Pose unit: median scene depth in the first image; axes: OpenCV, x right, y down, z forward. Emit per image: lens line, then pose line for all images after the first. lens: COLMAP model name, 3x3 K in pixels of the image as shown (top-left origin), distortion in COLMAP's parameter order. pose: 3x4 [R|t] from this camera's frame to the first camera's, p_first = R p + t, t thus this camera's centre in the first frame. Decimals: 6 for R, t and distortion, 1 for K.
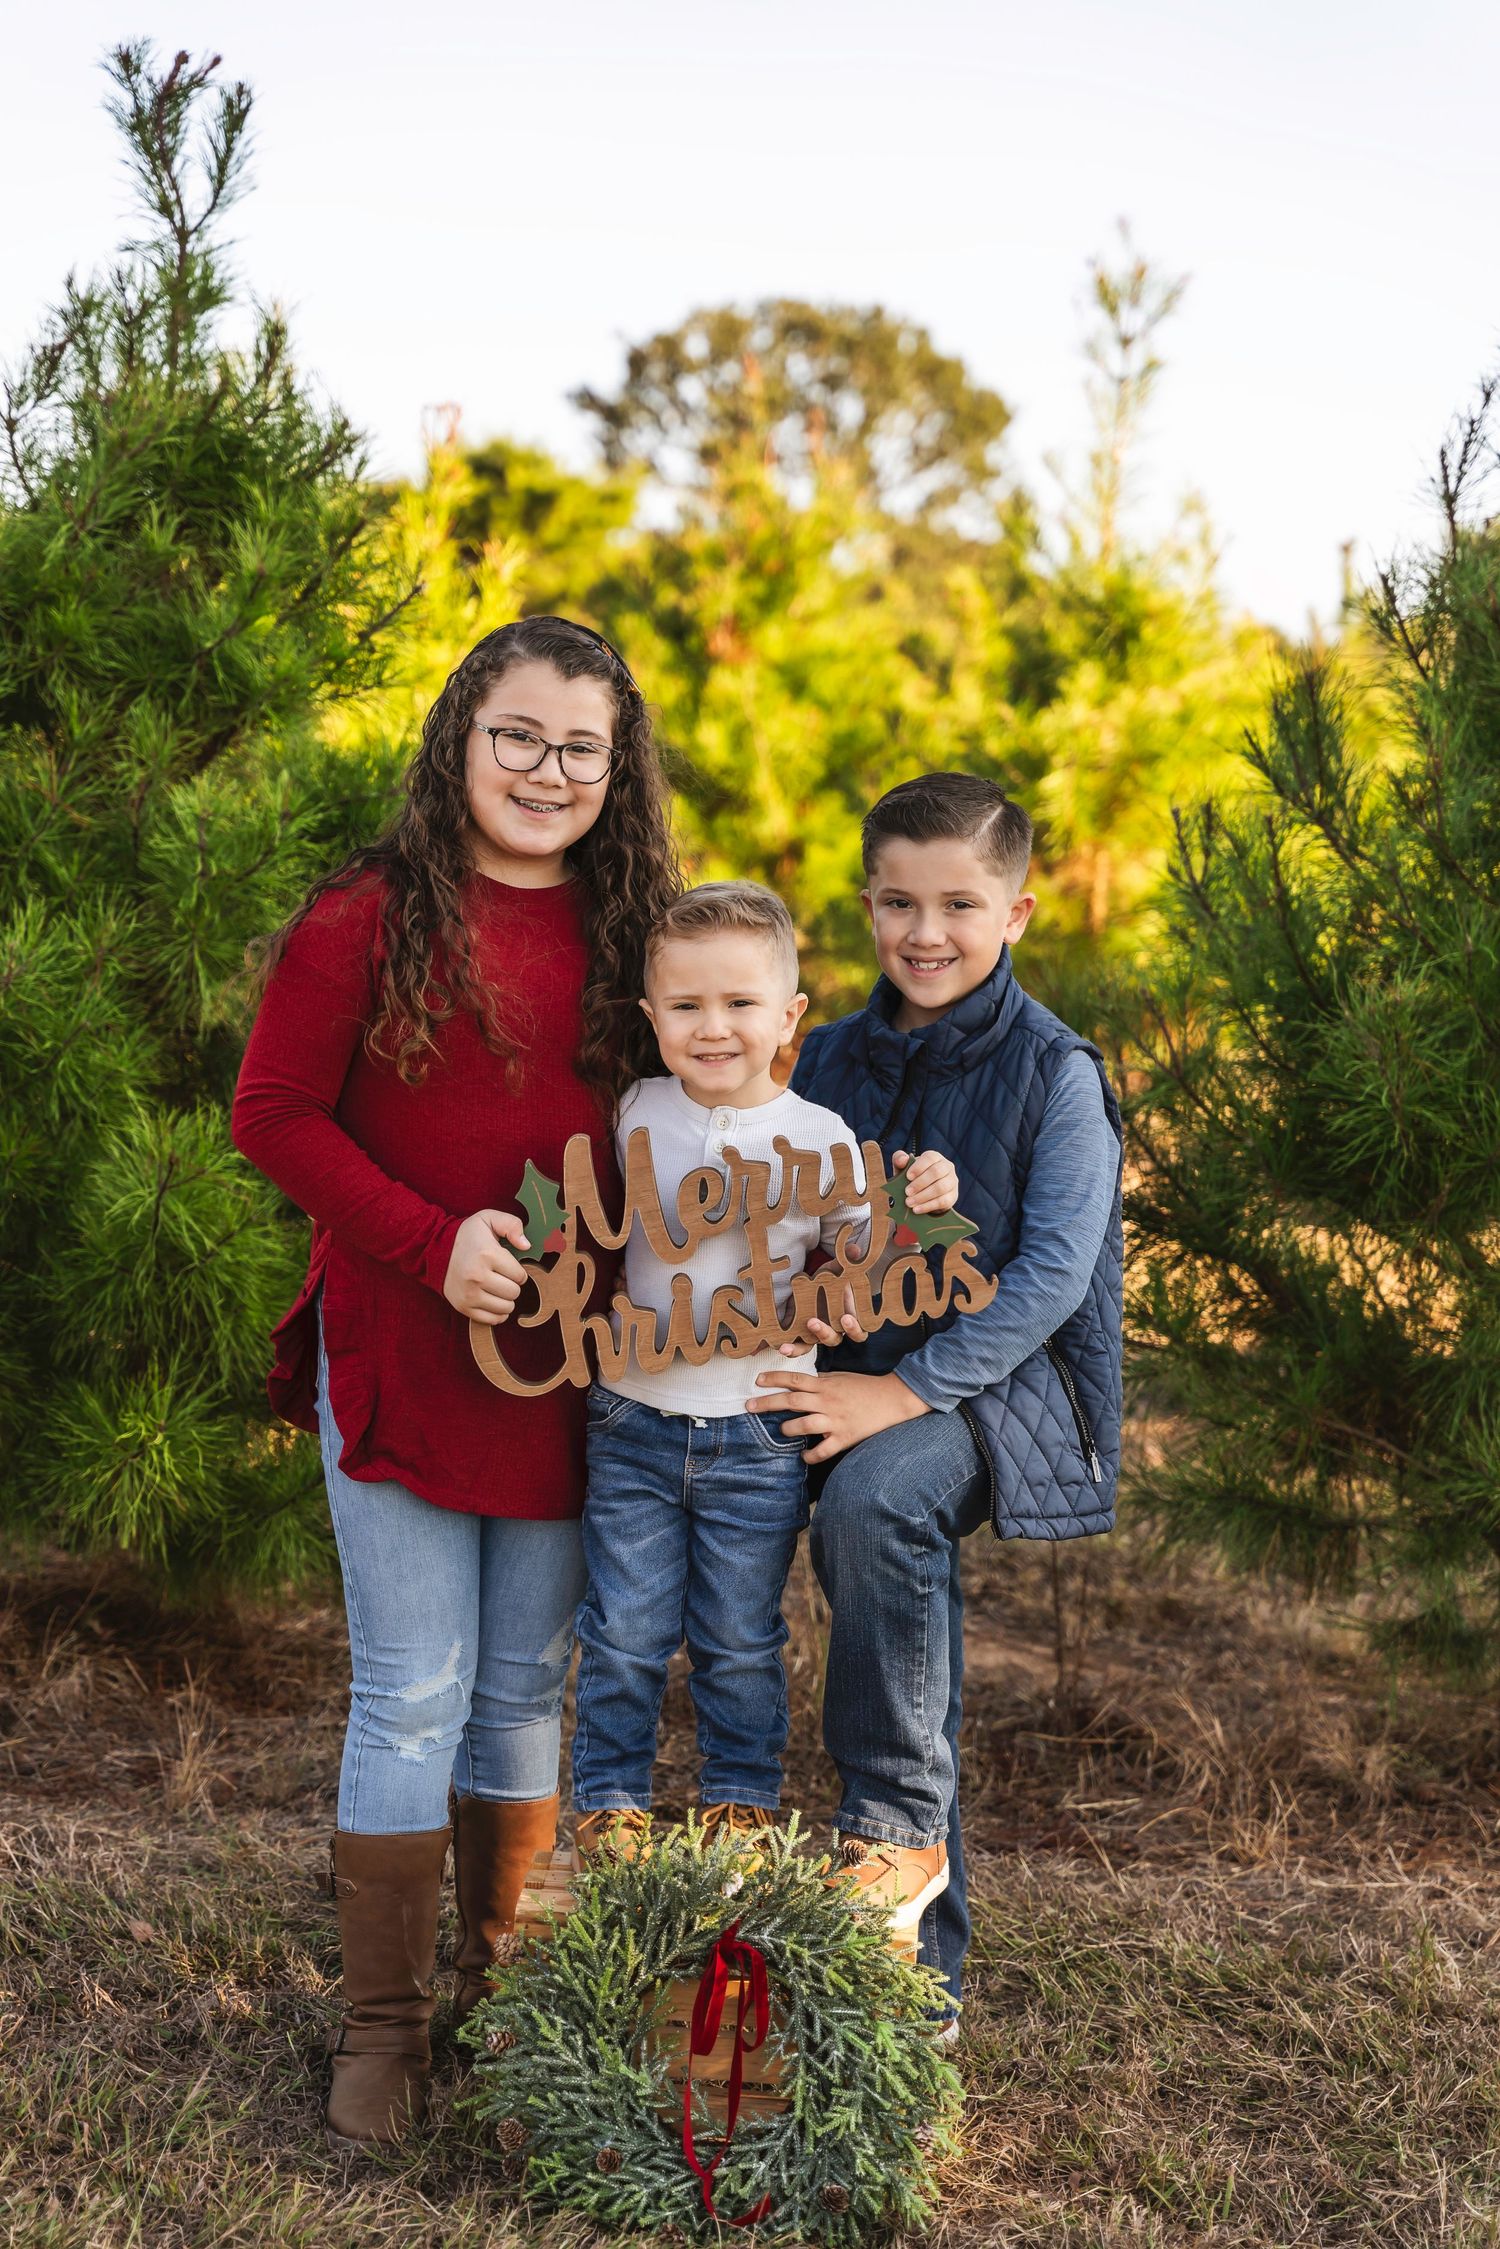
lens RADIAL K [[4383.0, 0, 750.0], [0, 4383.0, 1124.5], [0, 0, 1]] dist [0.036599, -0.053389]
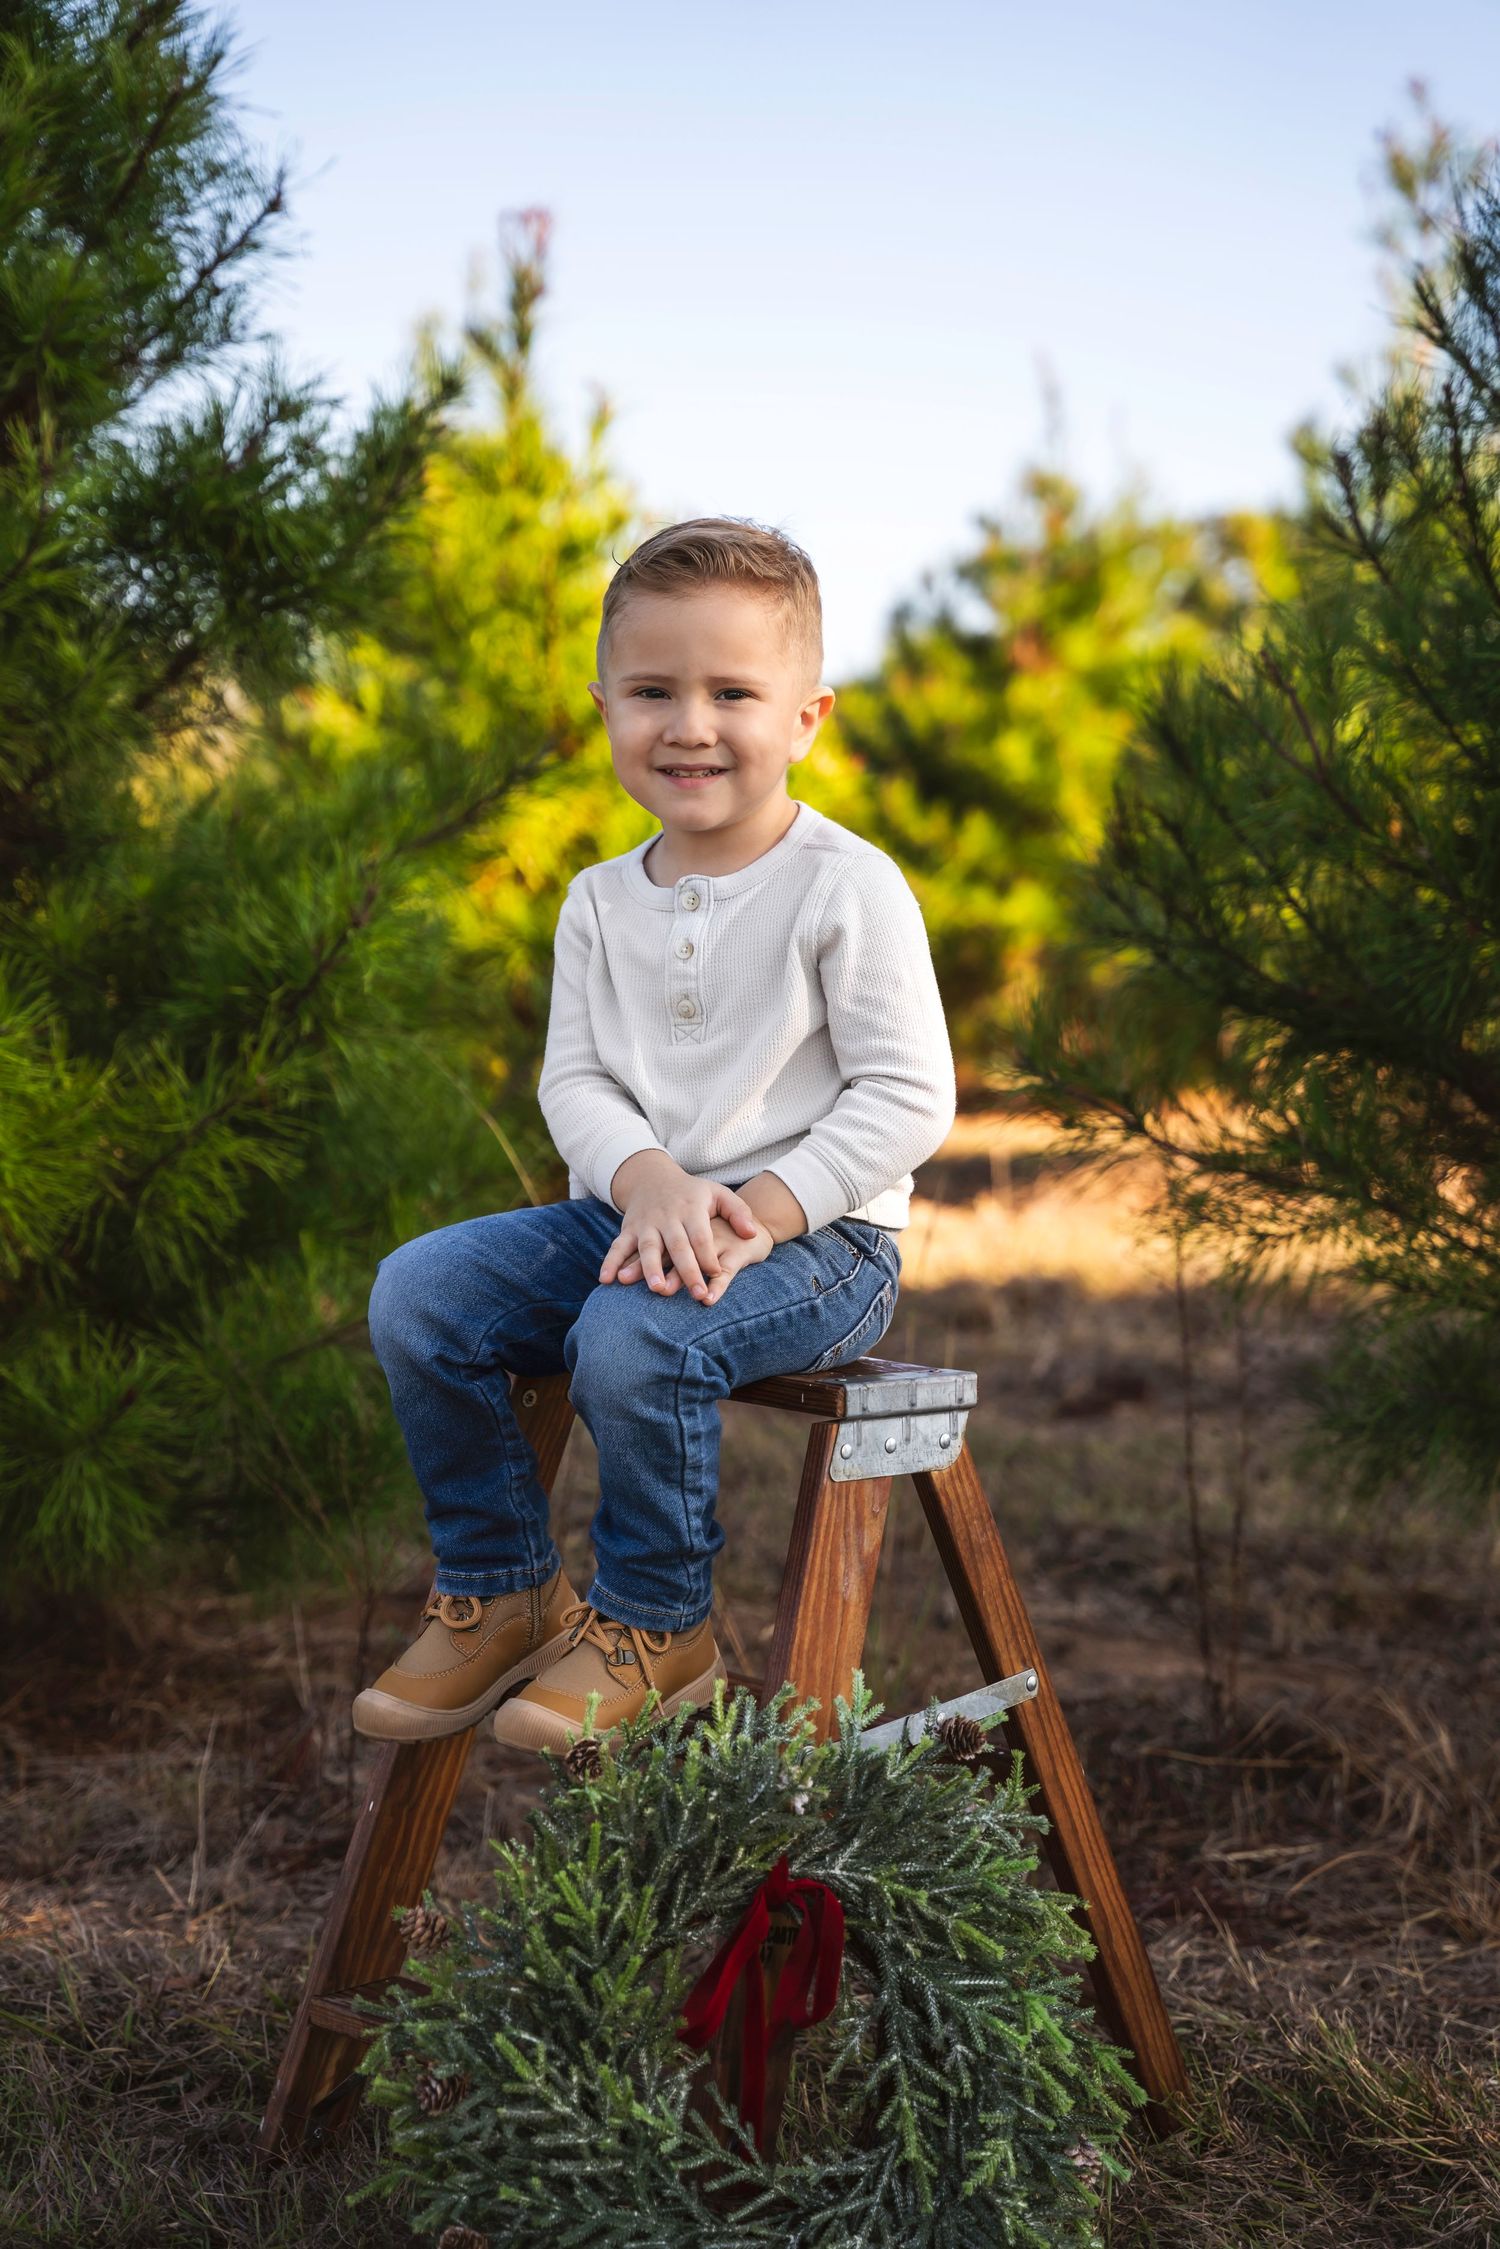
lens RADIAL K [[3910.0, 0, 746.8], [0, 3910.0, 1047.6], [0, 0, 1]] dist [0.228481, 0.090218]
pose [[0.990698, -0.041206, -0.129690, 0.083134], [0.032051, 0.996897, -0.071903, 0.069511], [0.132250, 0.067078, 0.988944, 0.363068]]
